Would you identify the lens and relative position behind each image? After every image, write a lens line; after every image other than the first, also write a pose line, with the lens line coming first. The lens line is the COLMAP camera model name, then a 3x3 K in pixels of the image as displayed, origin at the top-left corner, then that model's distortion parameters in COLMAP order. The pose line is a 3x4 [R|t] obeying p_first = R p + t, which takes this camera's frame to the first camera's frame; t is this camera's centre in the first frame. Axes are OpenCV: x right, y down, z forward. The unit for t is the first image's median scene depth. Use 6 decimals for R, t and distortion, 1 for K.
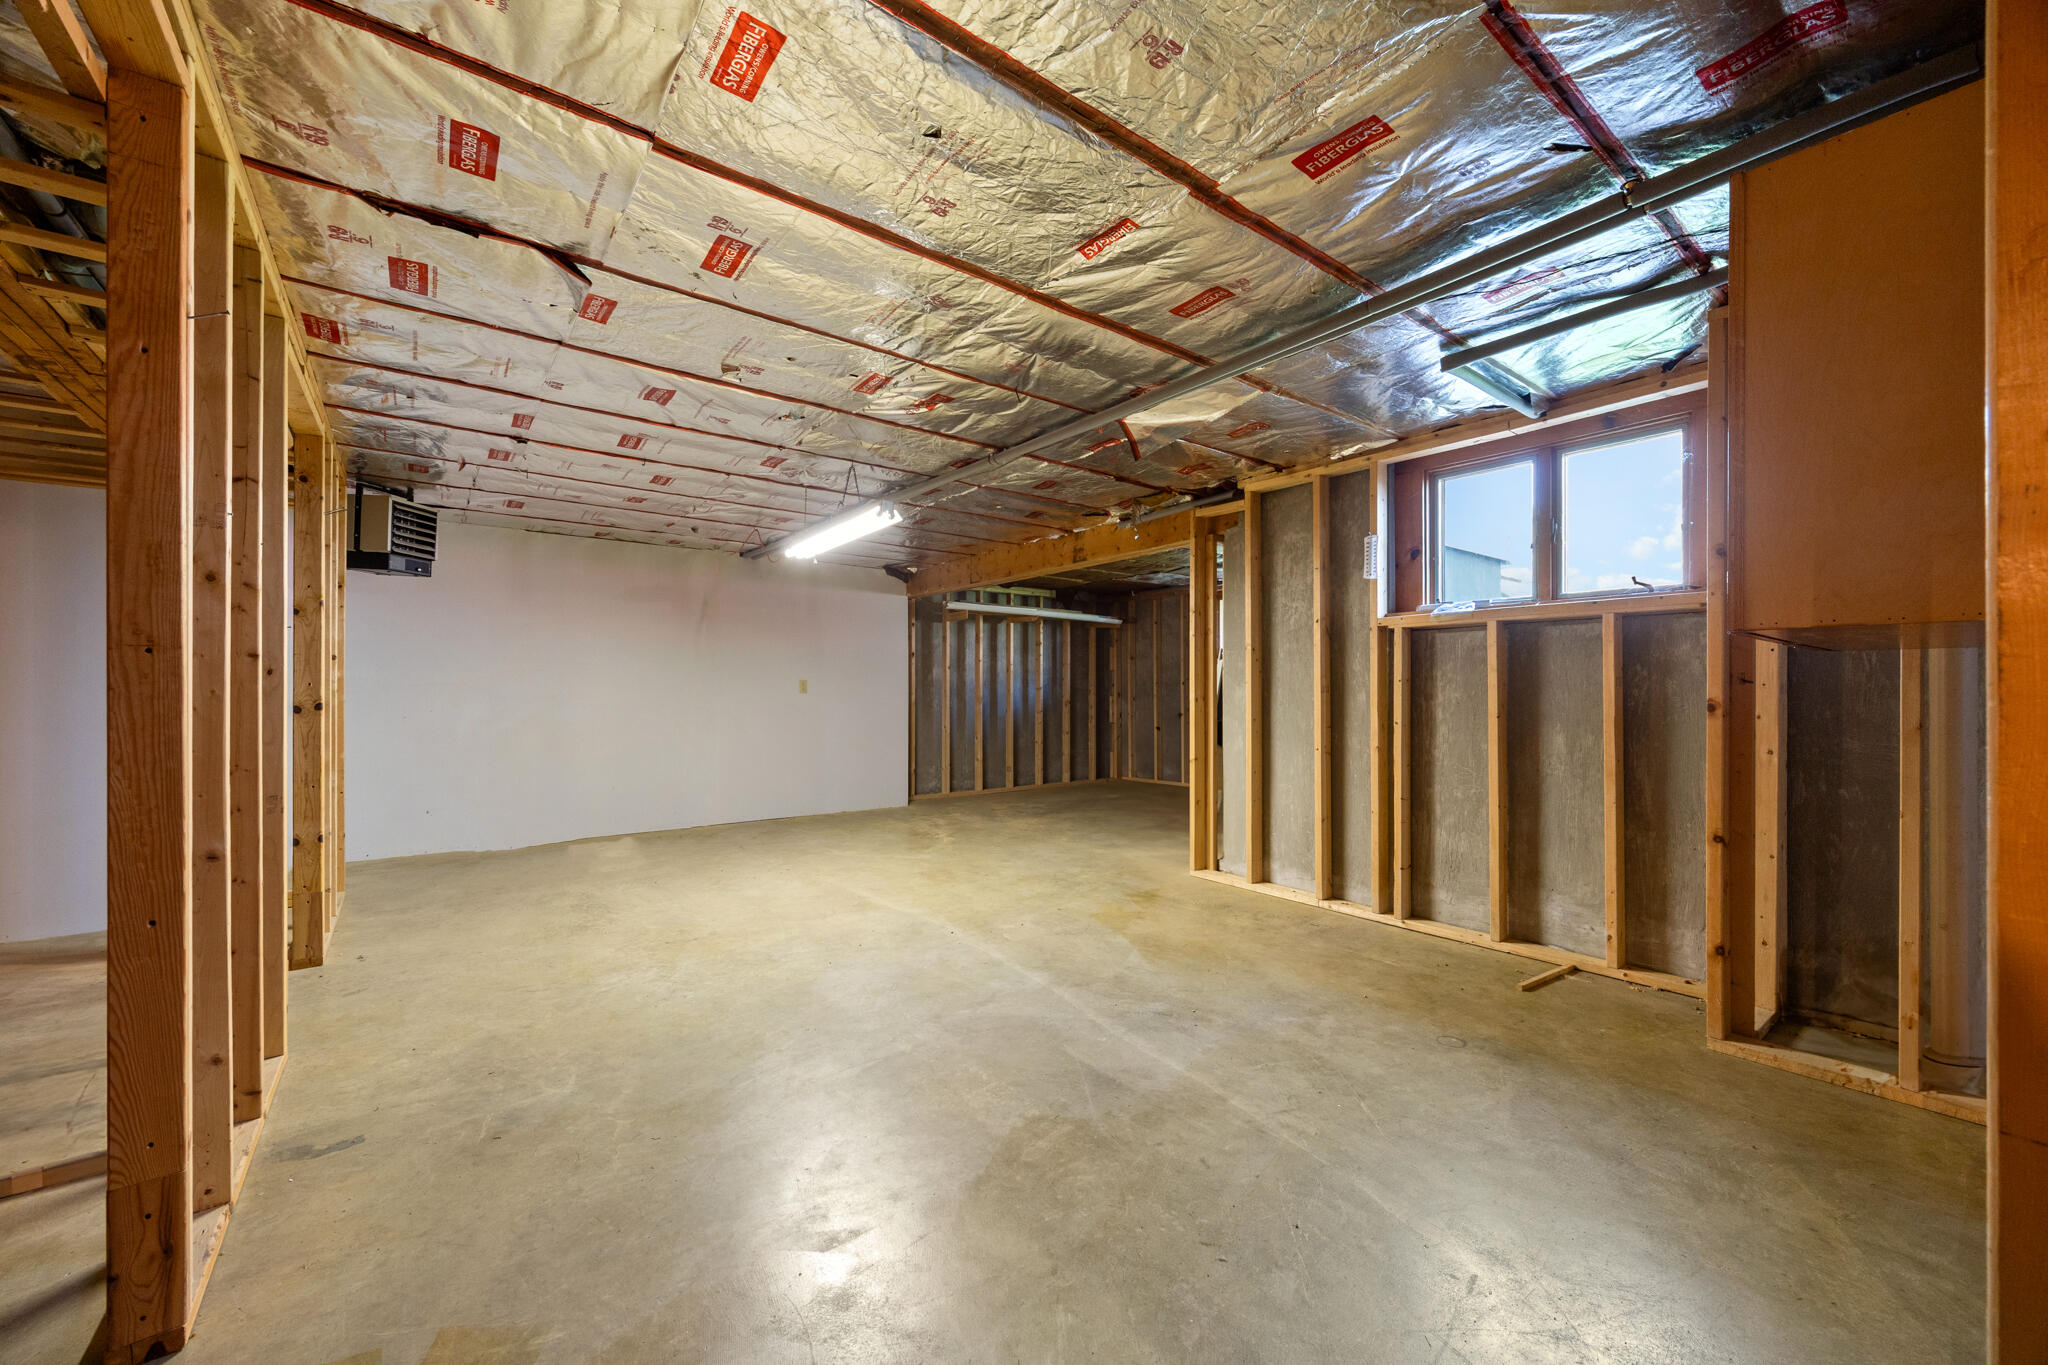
lens RADIAL K [[785.9, 0, 1022.6], [0, 785.9, 690.3], [0, 0, 1]] dist [-0.000777, 0.000230]
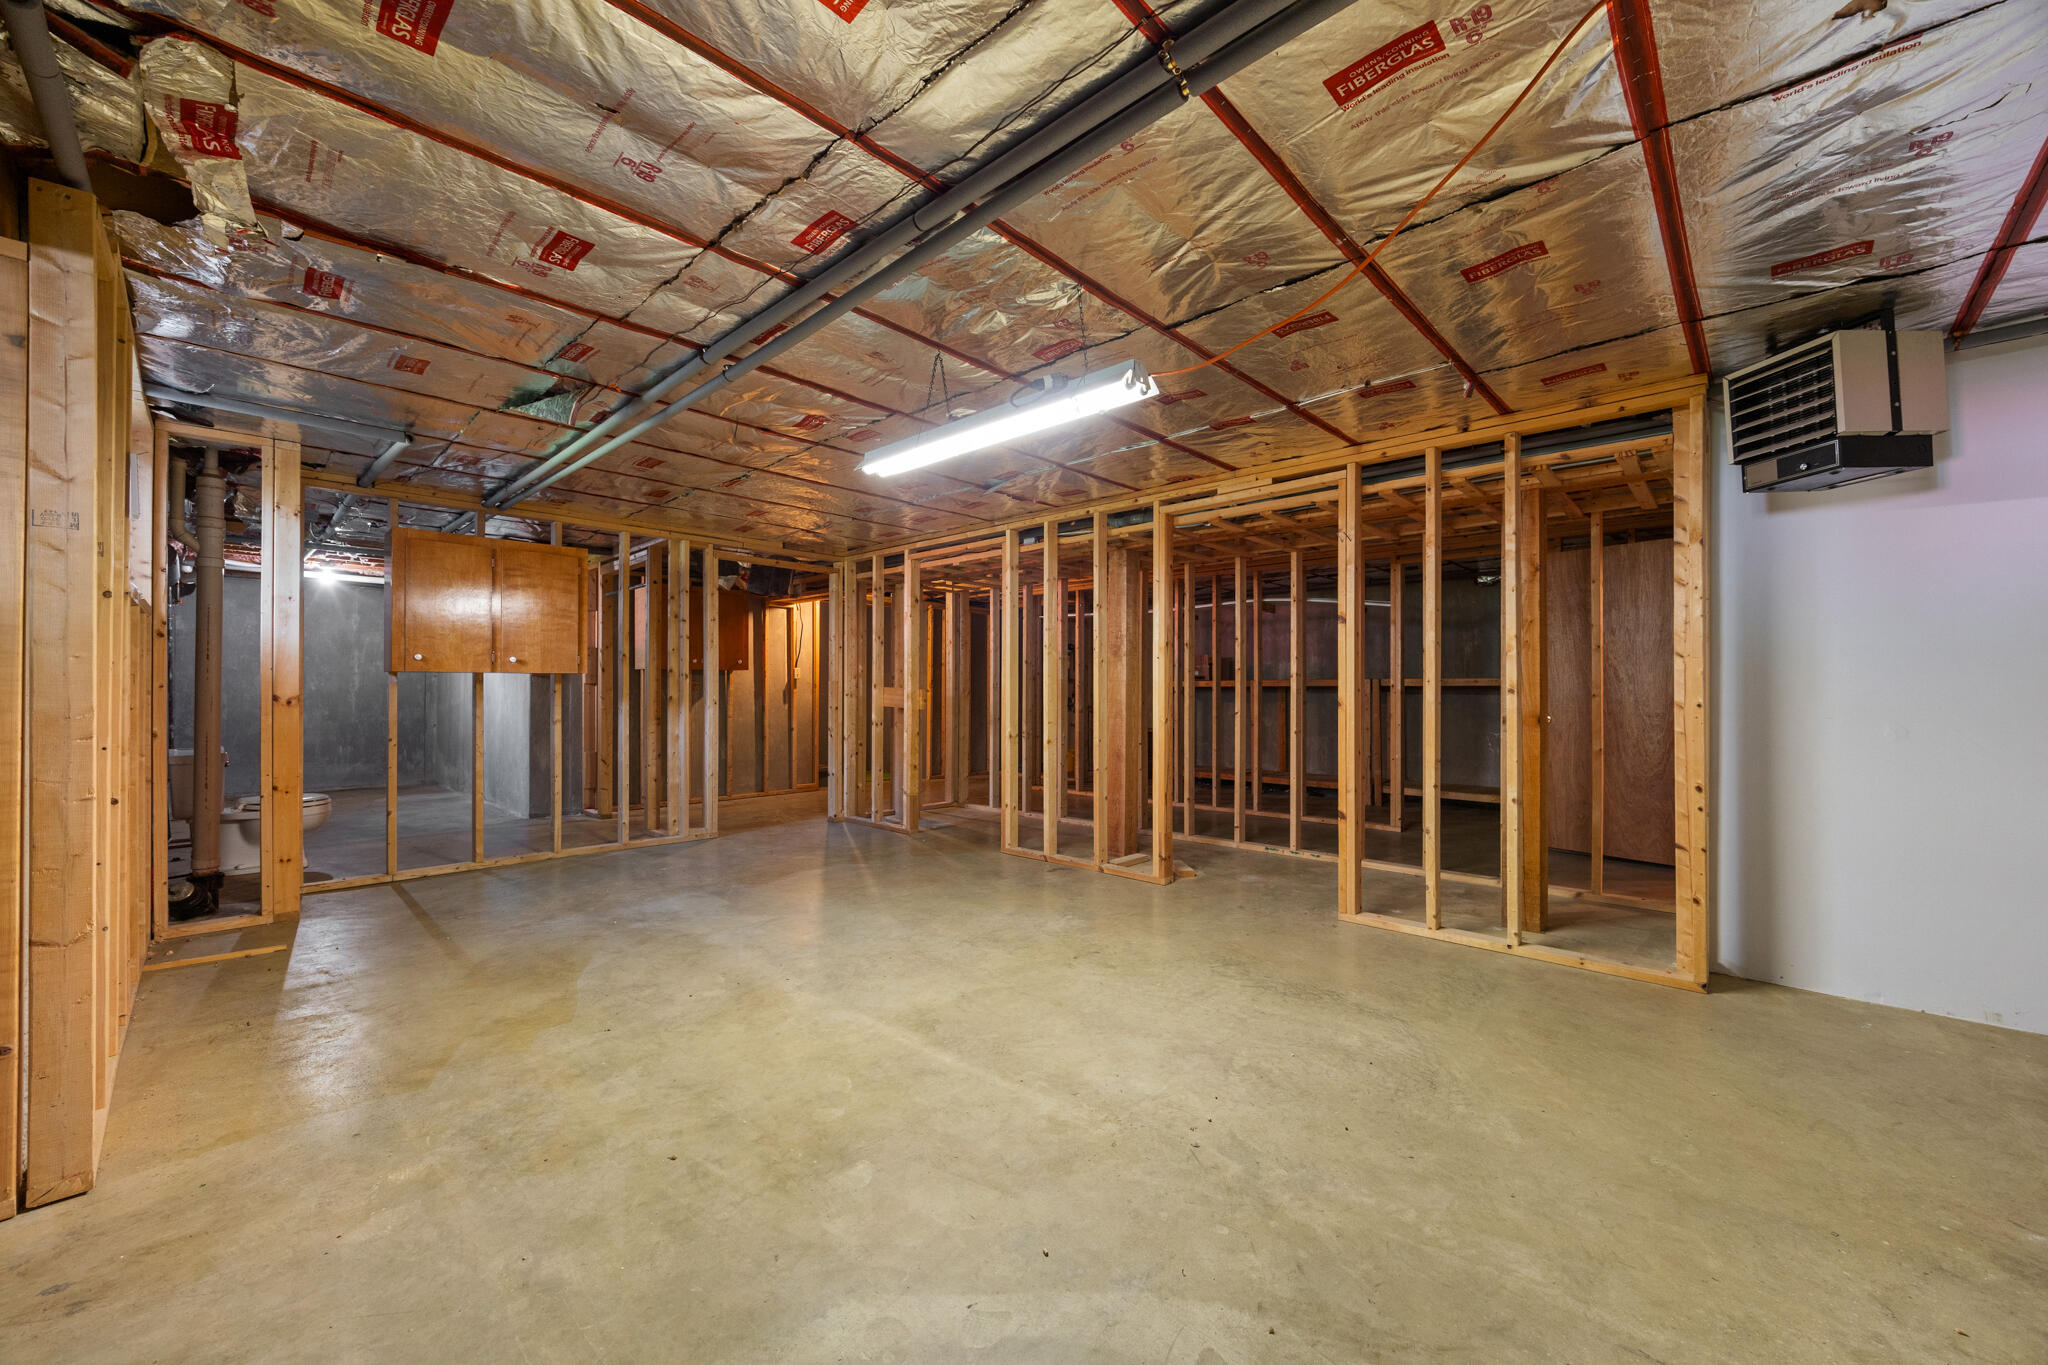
lens RADIAL K [[785.9, 0, 1026.1], [0, 785.9, 688.6], [0, 0, 1]] dist [-0.000777, 0.000230]
pose [[-0.987573, -0.002530, -0.157139, -0.221740], [-0.001407, 0.999973, -0.007255, 0.006778], [0.157153, -0.006944, -0.987550, 1.993381]]
